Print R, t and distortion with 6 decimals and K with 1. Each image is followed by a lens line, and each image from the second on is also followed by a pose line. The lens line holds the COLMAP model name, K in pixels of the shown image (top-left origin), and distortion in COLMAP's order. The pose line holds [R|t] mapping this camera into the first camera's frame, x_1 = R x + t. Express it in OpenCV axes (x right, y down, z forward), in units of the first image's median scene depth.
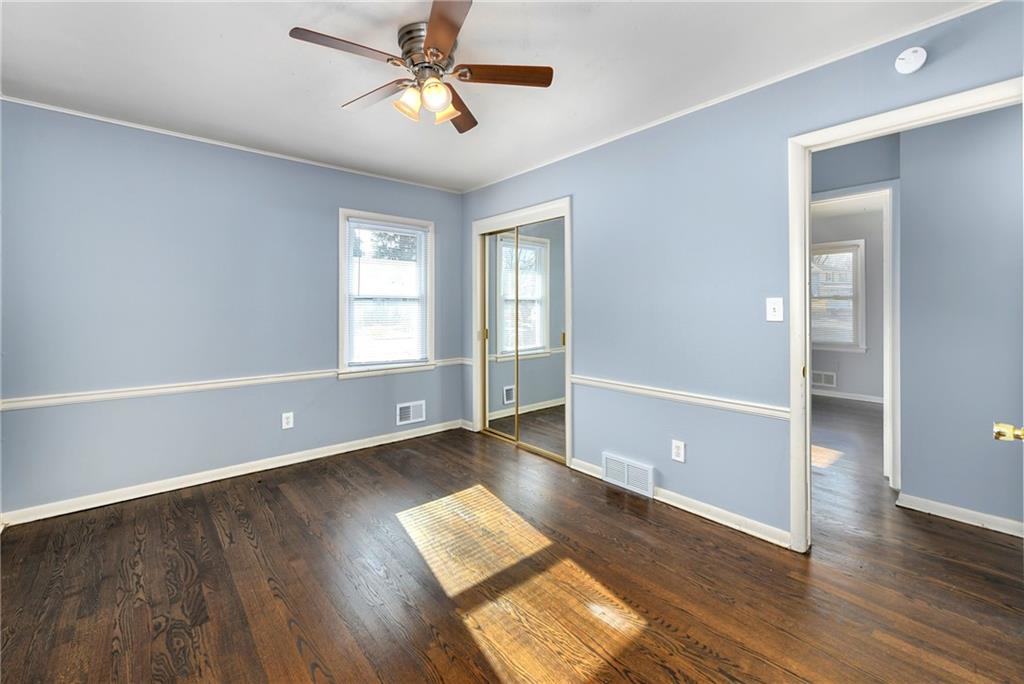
lens RADIAL K [[434.9, 0, 514.7], [0, 434.9, 297.6], [0, 0, 1]] dist [0.000585, -0.000221]
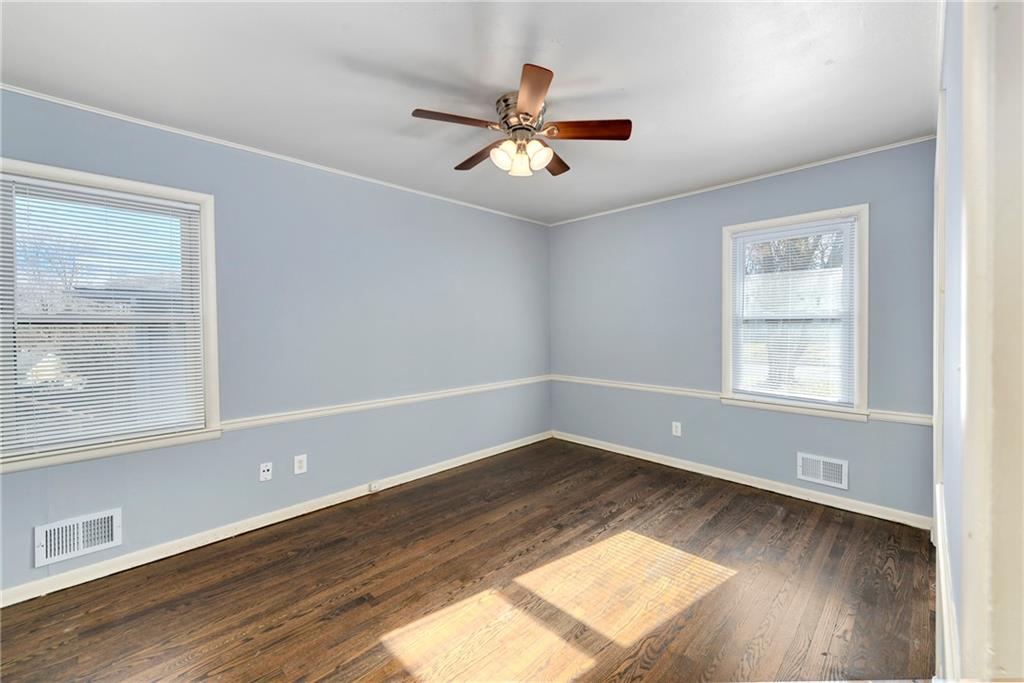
lens RADIAL K [[412.4, 0, 516.8], [0, 412.4, 327.1], [0, 0, 1]] dist [0.001592, 0.000034]
pose [[0.068700, 0.008210, -0.997604, 0.616507], [0.025021, 0.999637, 0.009950, -0.005755], [0.997324, -0.025644, 0.068470, 0.607364]]
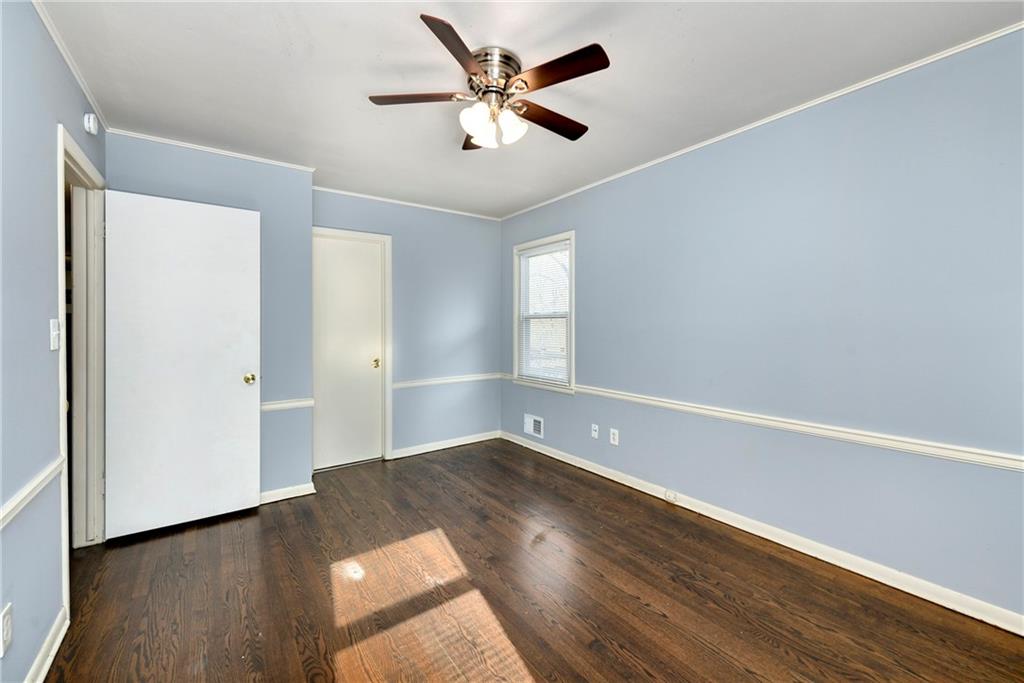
lens RADIAL K [[412.4, 0, 516.8], [0, 412.4, 327.1], [0, 0, 1]] dist [0.001592, 0.000034]
pose [[-0.997035, 0.010322, 0.076253, -0.218414], [0.009983, 0.999938, -0.004834, 0.016300], [-0.076298, -0.004058, -0.997077, 1.314755]]
